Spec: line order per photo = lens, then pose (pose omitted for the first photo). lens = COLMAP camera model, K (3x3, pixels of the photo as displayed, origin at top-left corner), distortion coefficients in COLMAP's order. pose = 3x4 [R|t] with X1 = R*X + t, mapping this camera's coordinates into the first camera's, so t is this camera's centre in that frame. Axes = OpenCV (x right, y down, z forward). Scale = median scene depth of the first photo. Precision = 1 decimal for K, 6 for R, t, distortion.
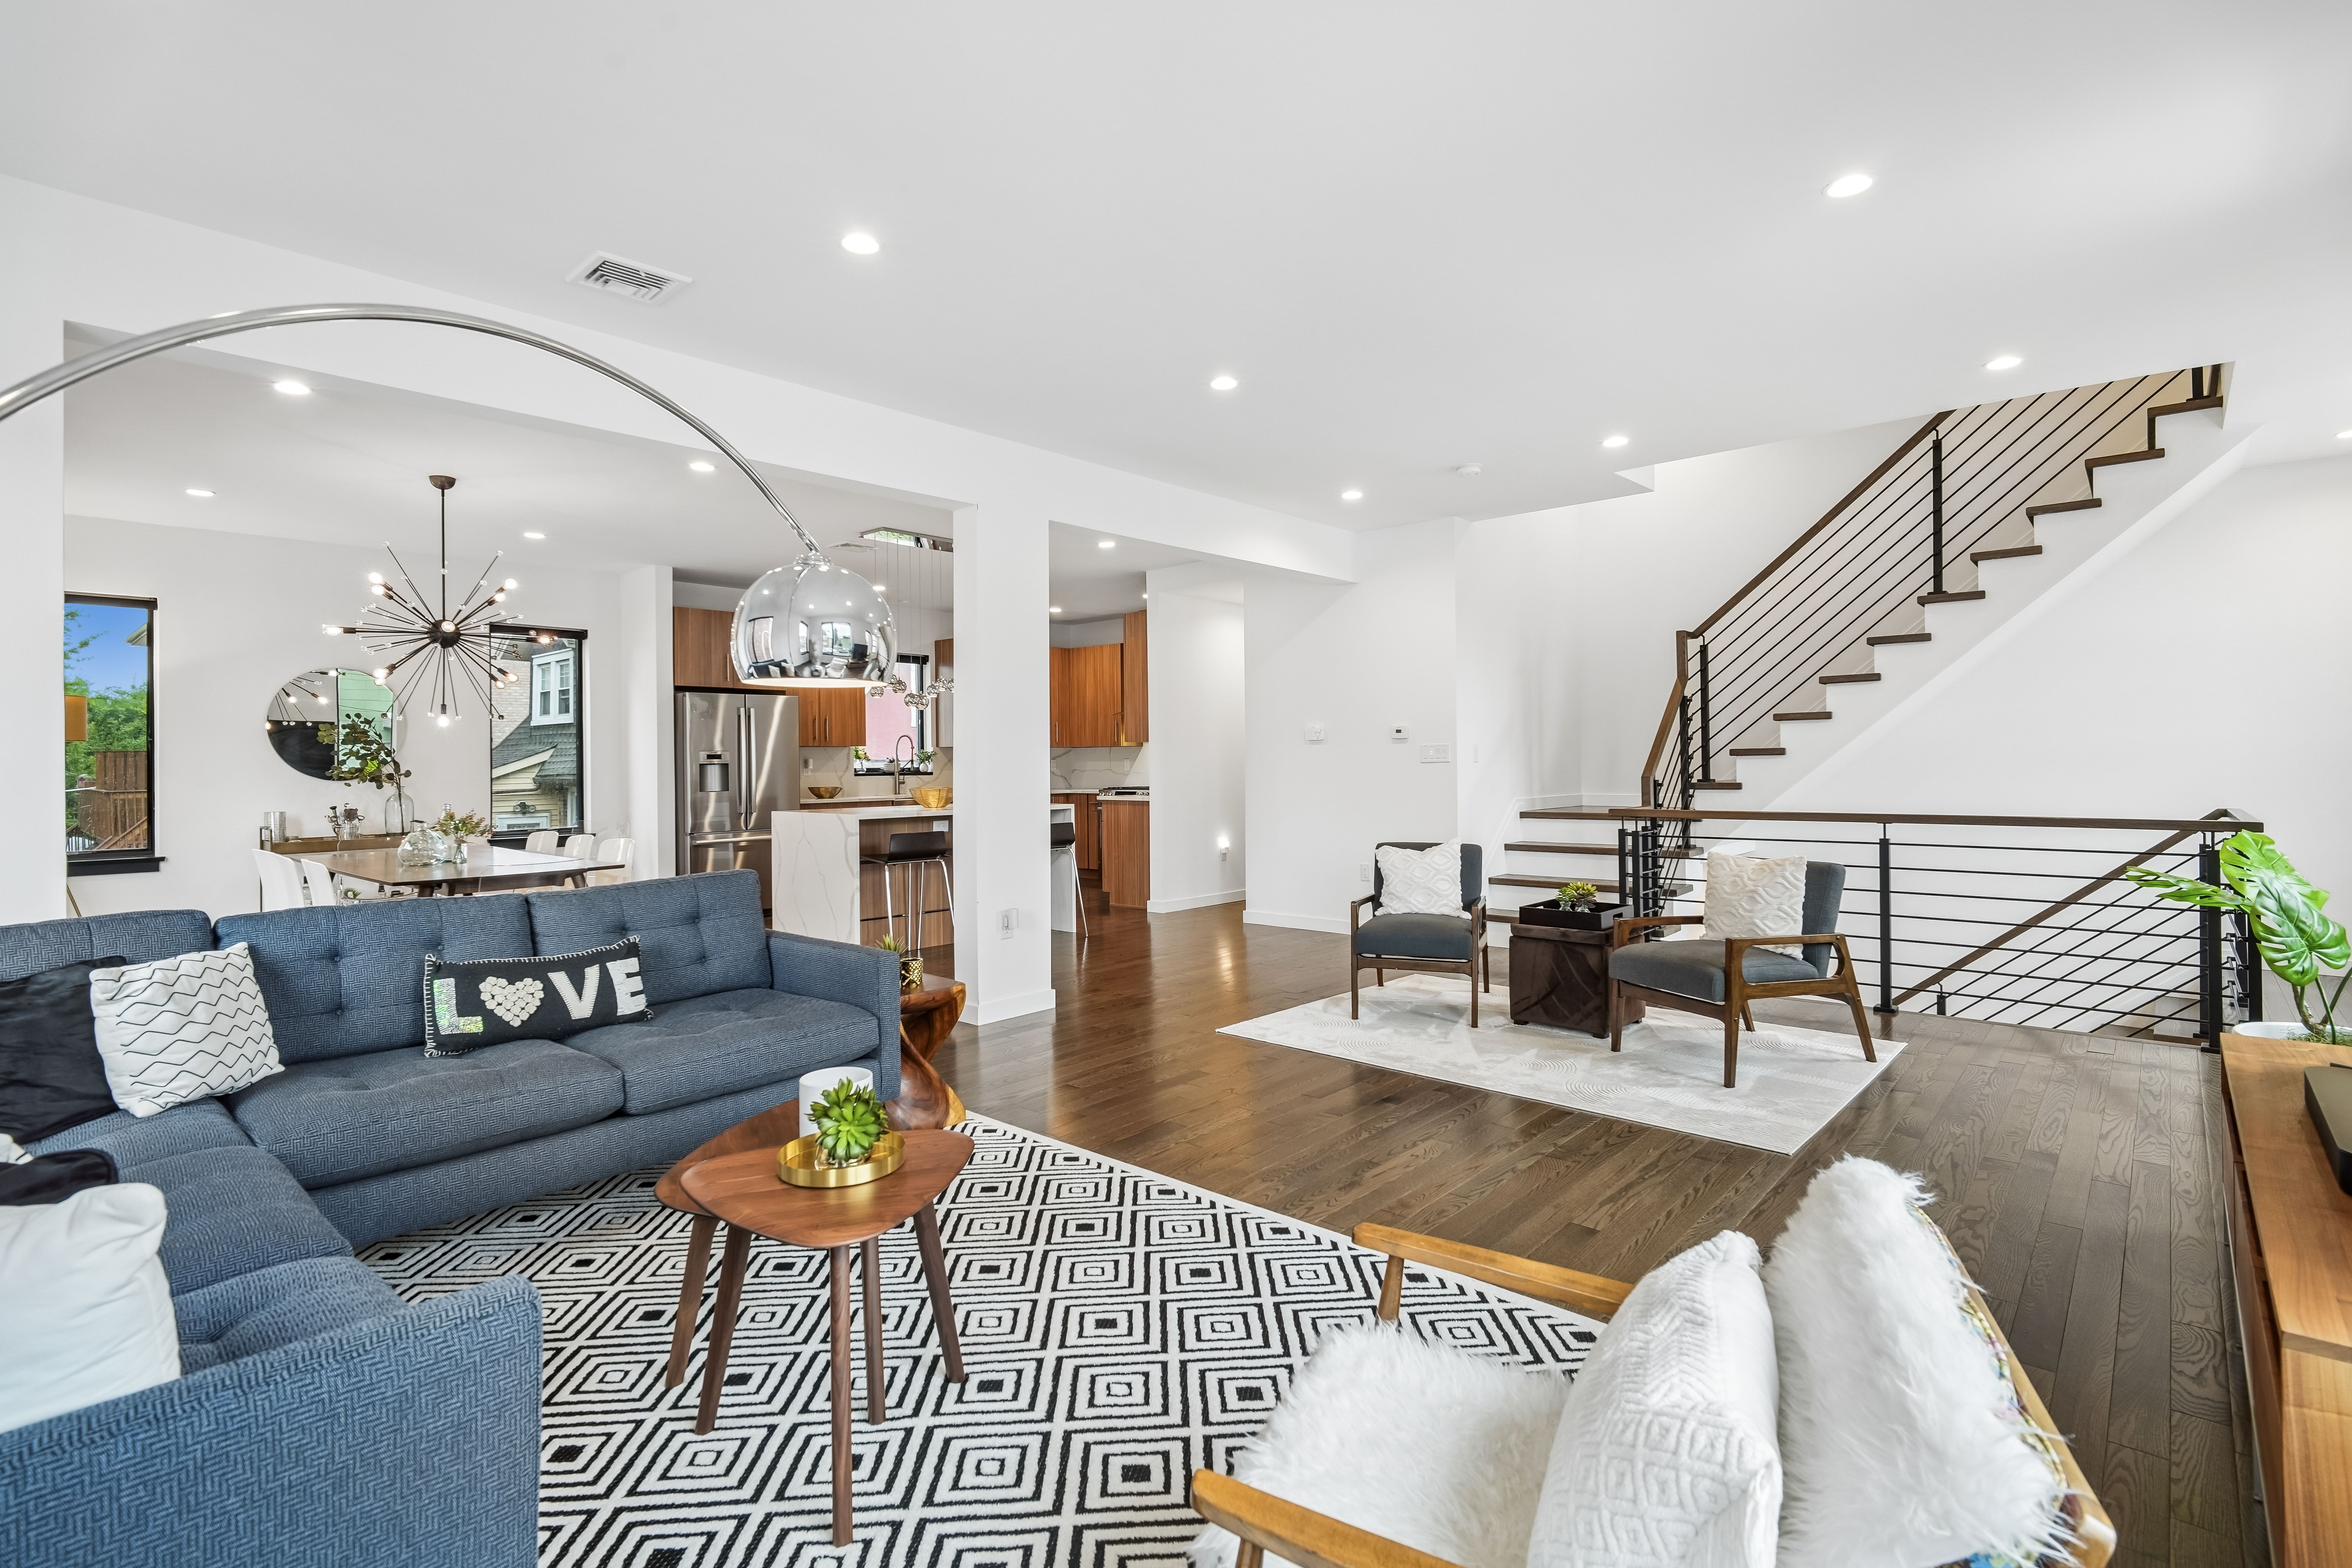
lens RADIAL K [[1096.9, 0, 1181.5], [0, 1096.9, 760.5], [0, 0, 1]] dist [0.002040, -0.004564]
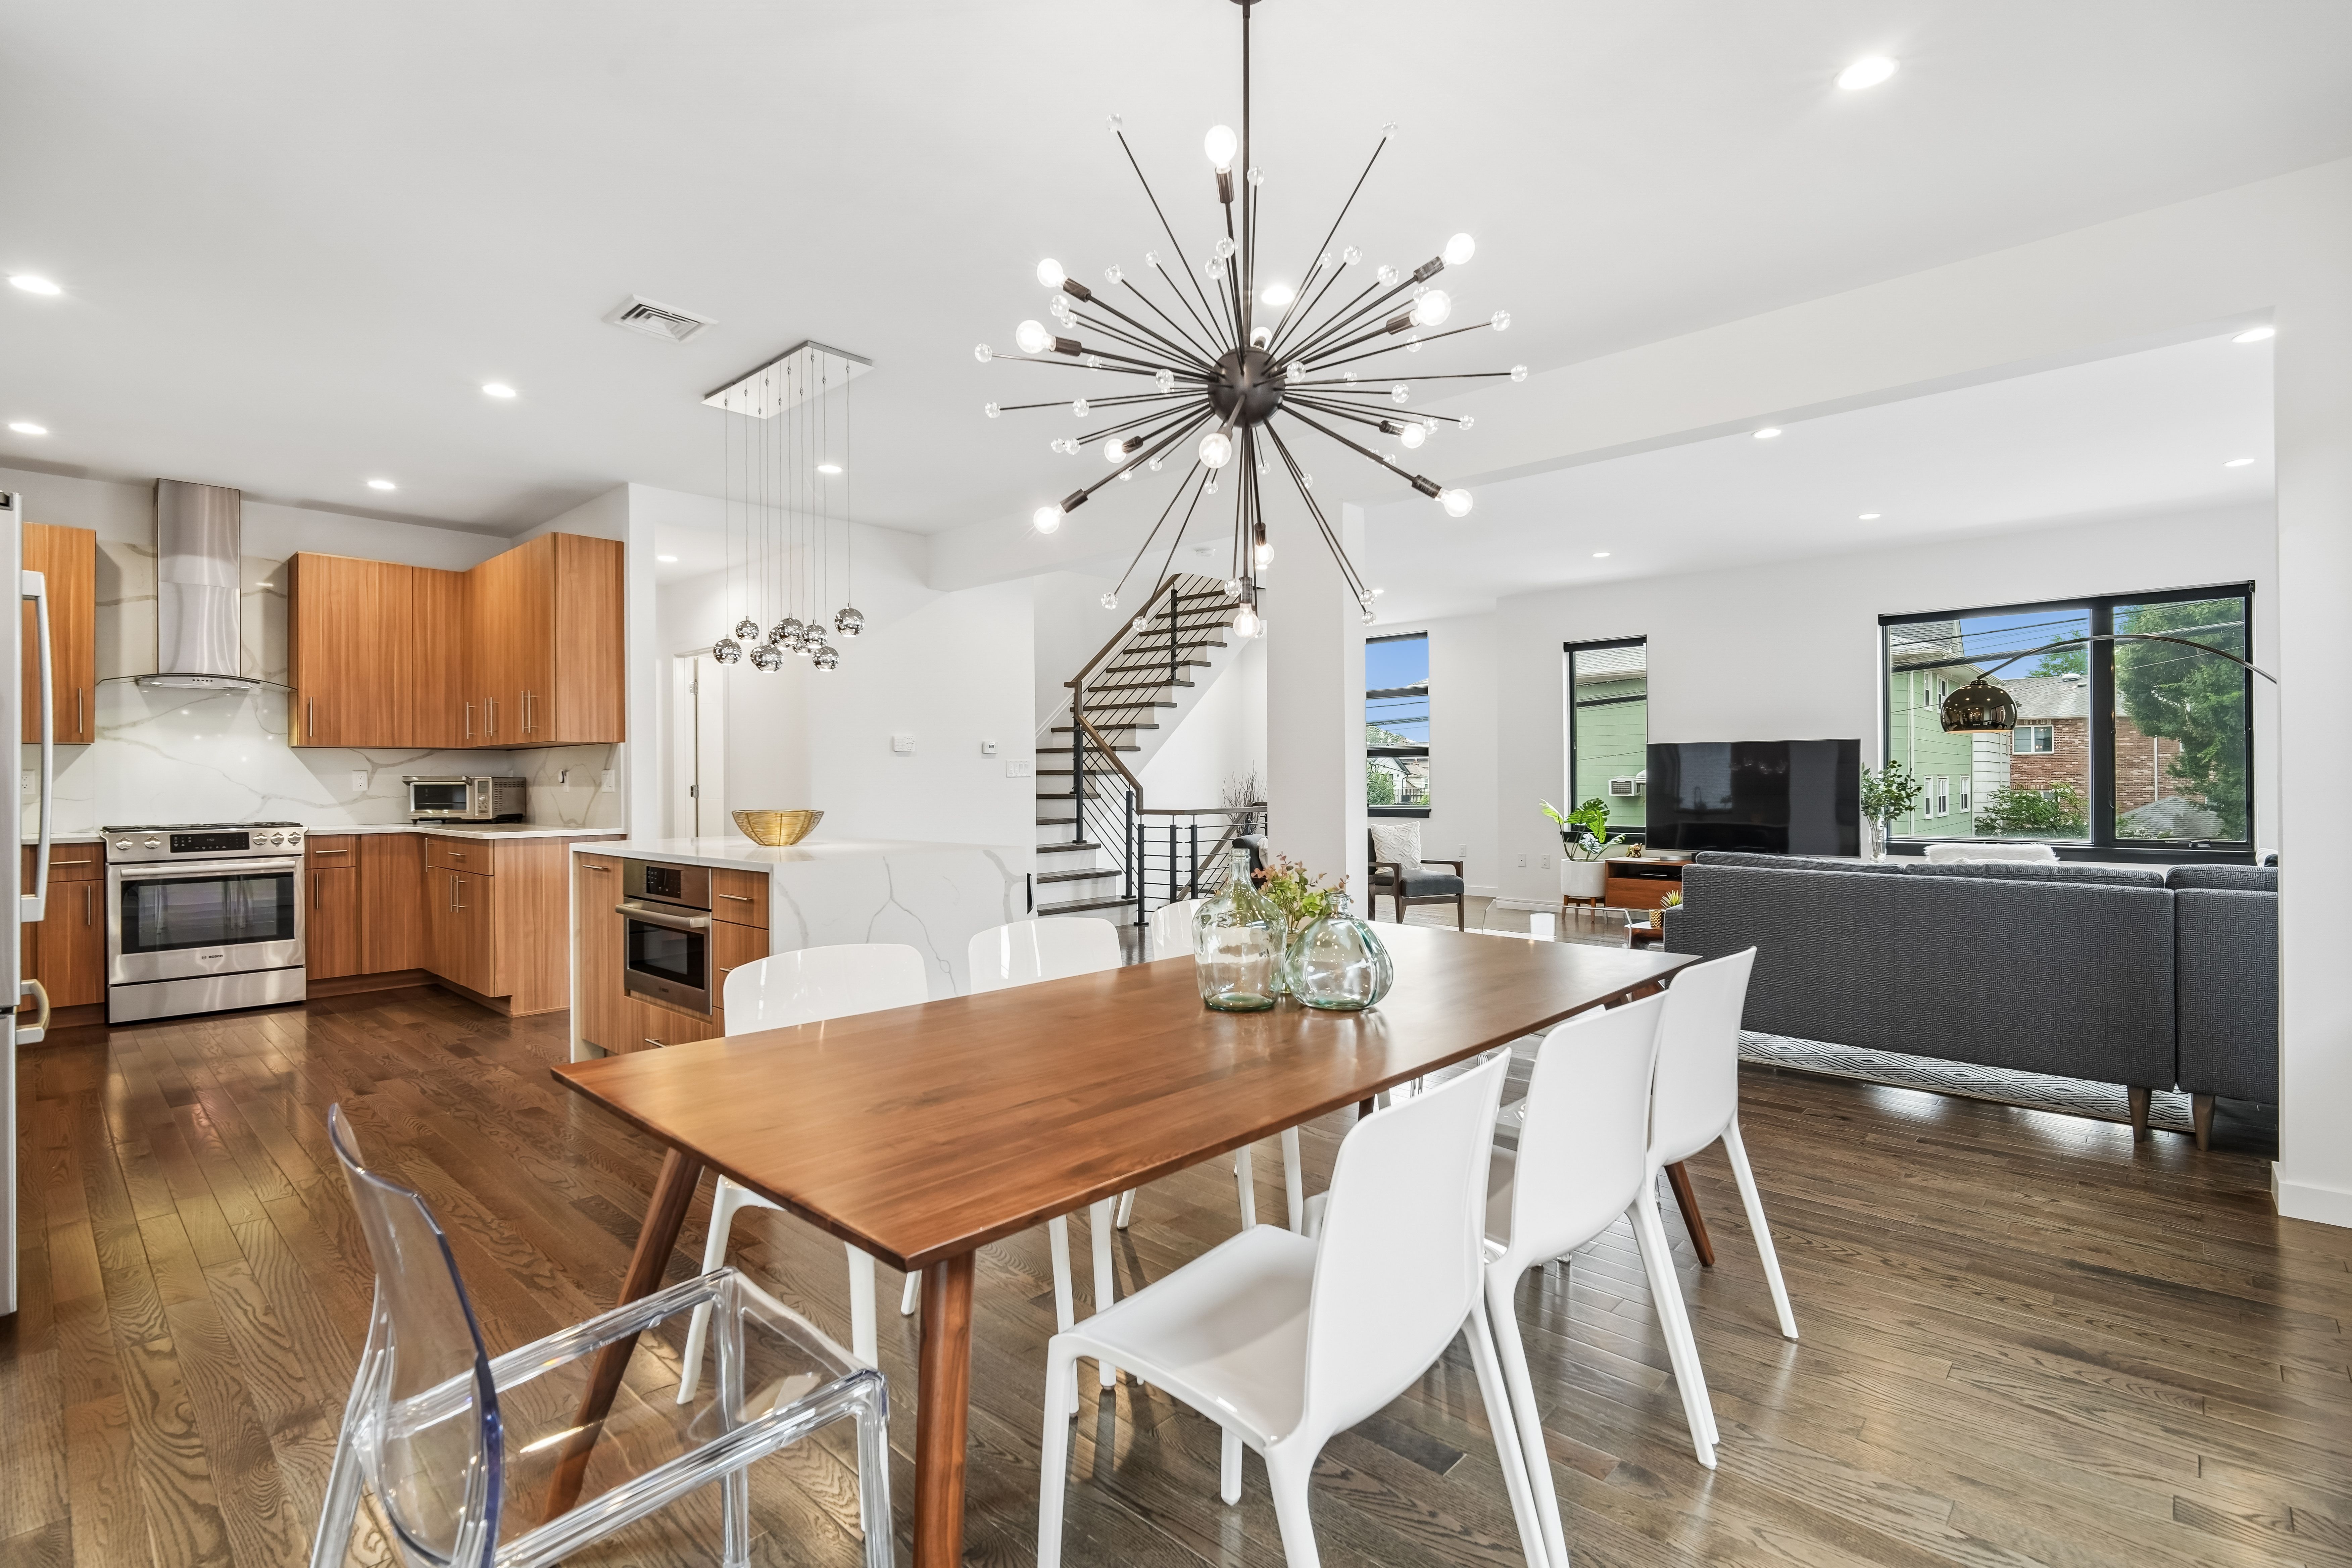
lens RADIAL K [[1096.9, 0, 1175.3], [0, 1096.9, 770.2], [0, 0, 1]] dist [0.002040, -0.004564]
pose [[0.011541, 0.017003, 0.999789, -0.809437], [0.004851, 0.999843, -0.017060, 0.013815], [-0.999922, 0.005047, 0.011456, 0.790398]]
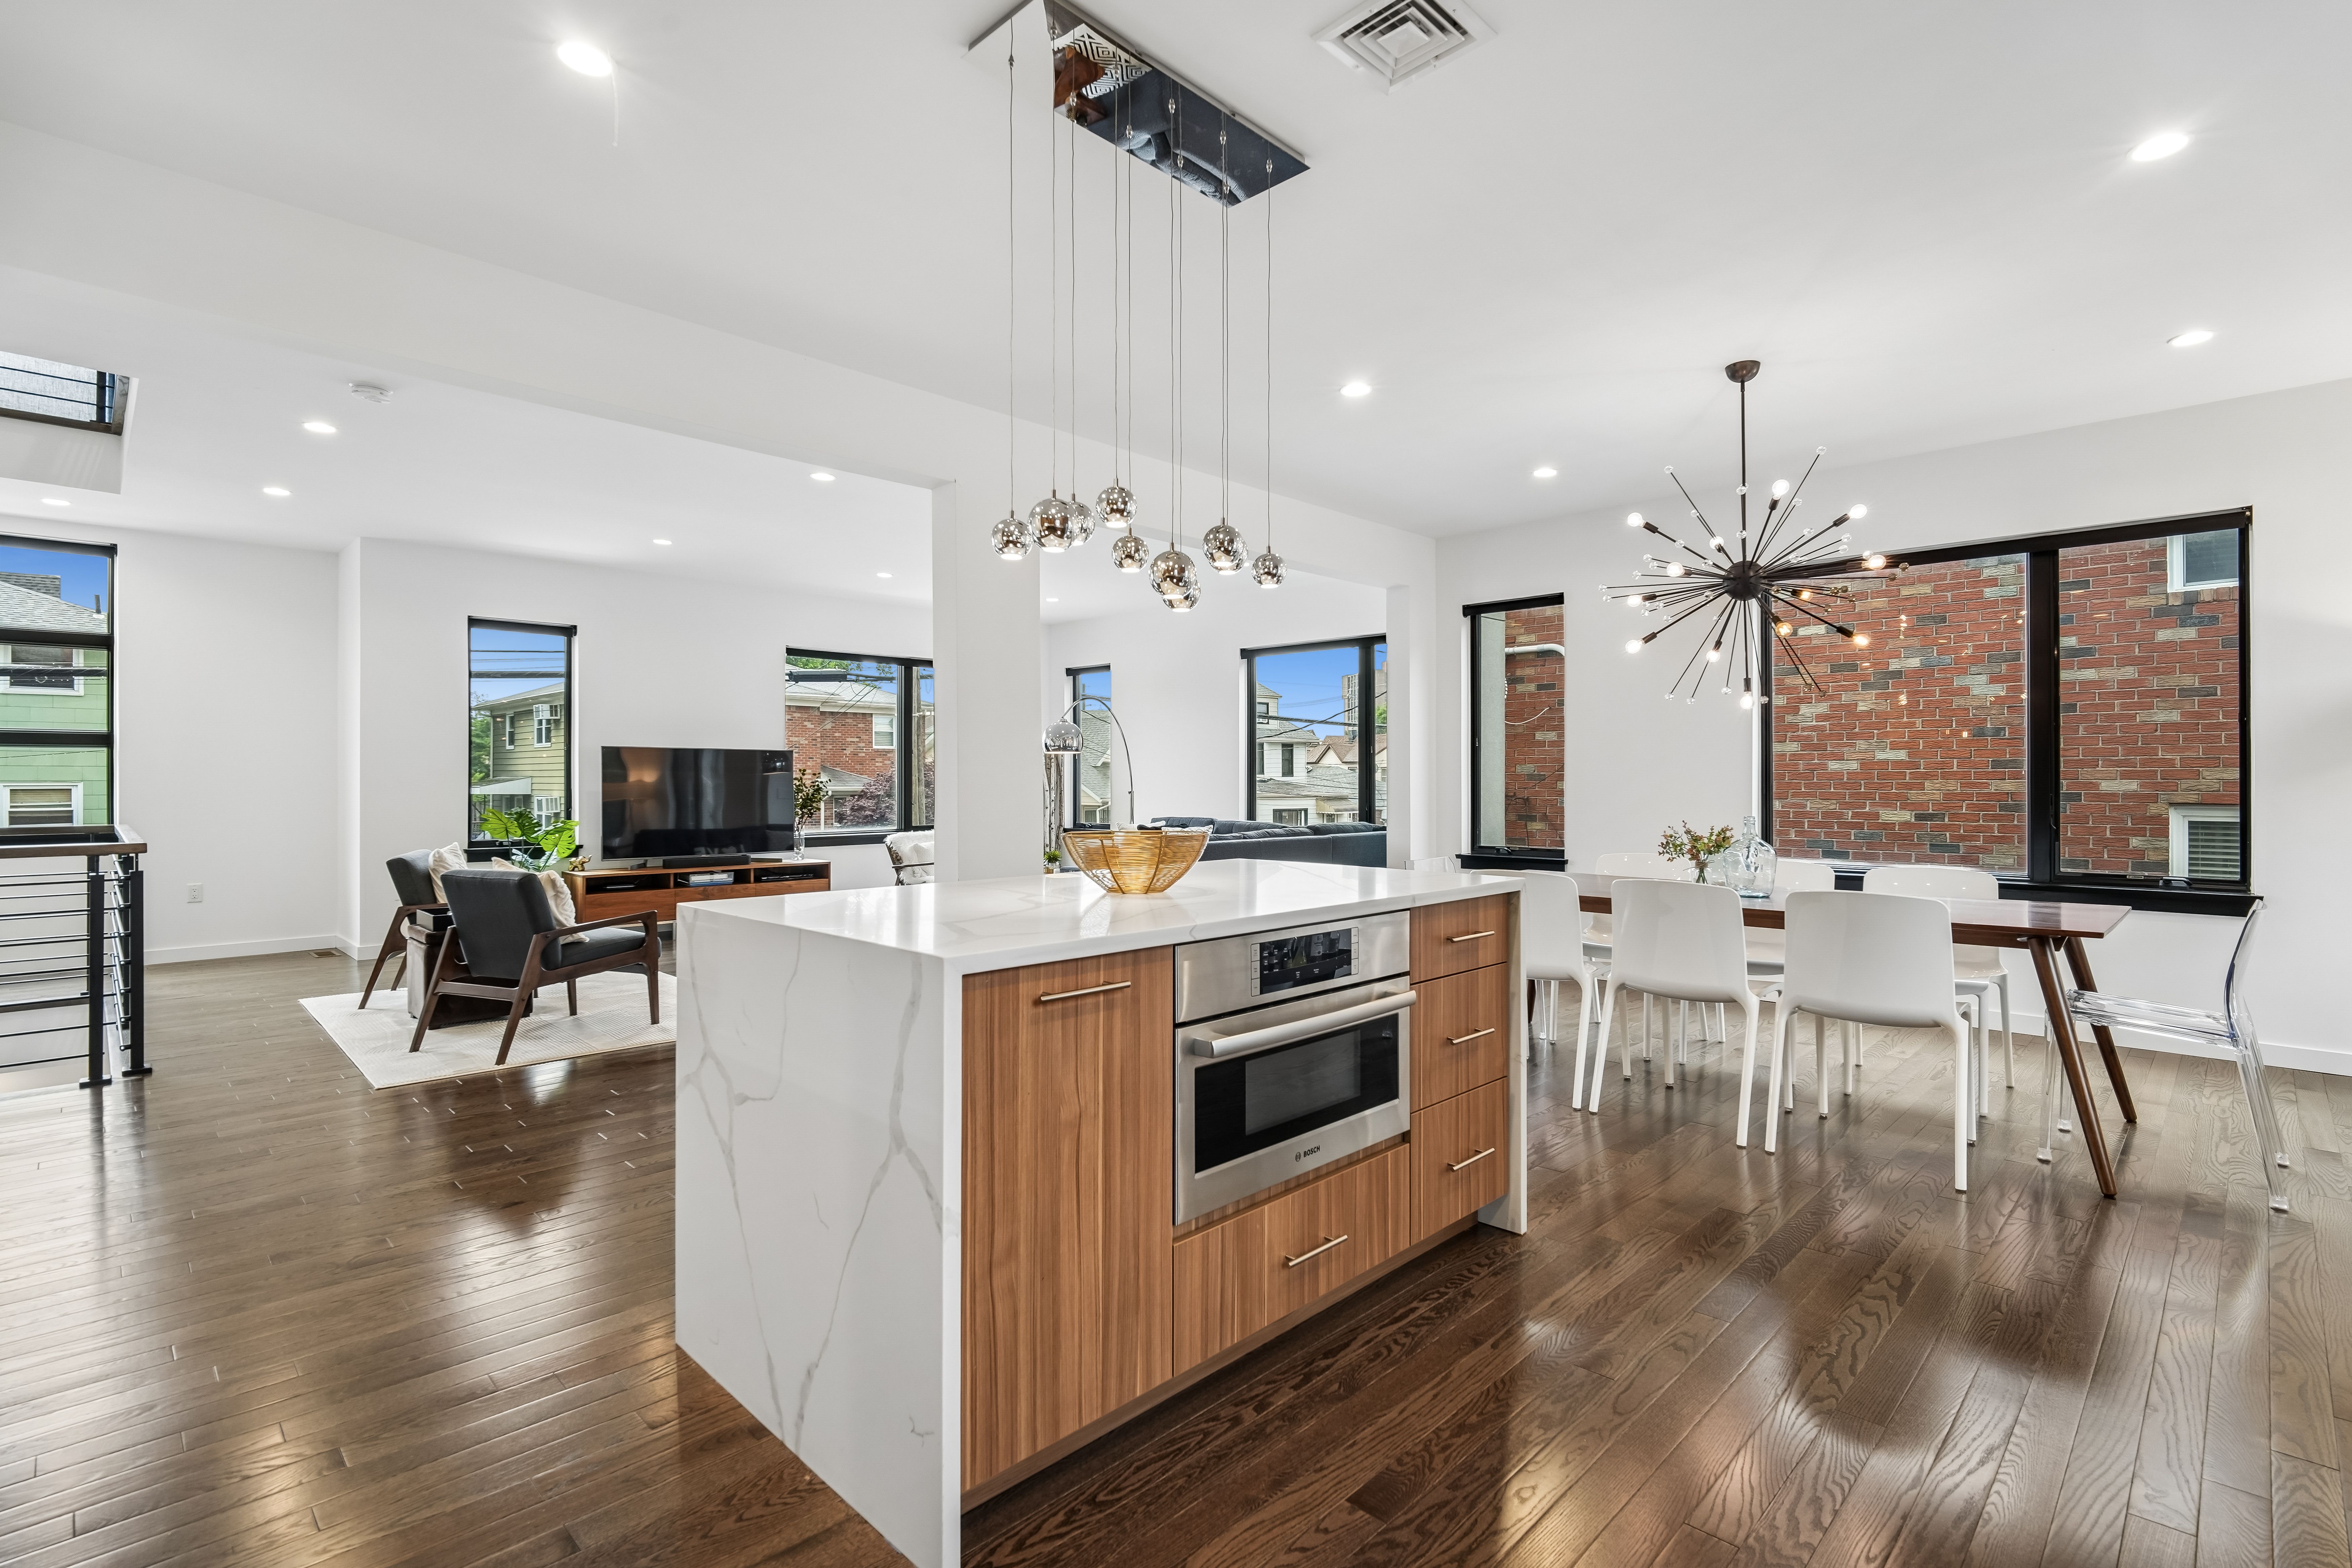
lens RADIAL K [[1096.9, 0, 1189.6], [0, 1096.9, 777.5], [0, 0, 1]] dist [0.002040, -0.004564]
pose [[-0.998943, 0.012179, 0.044331, -0.259005], [0.011978, 0.999917, -0.004794, 0.010521], [-0.044386, -0.004258, -0.999005, 1.346760]]
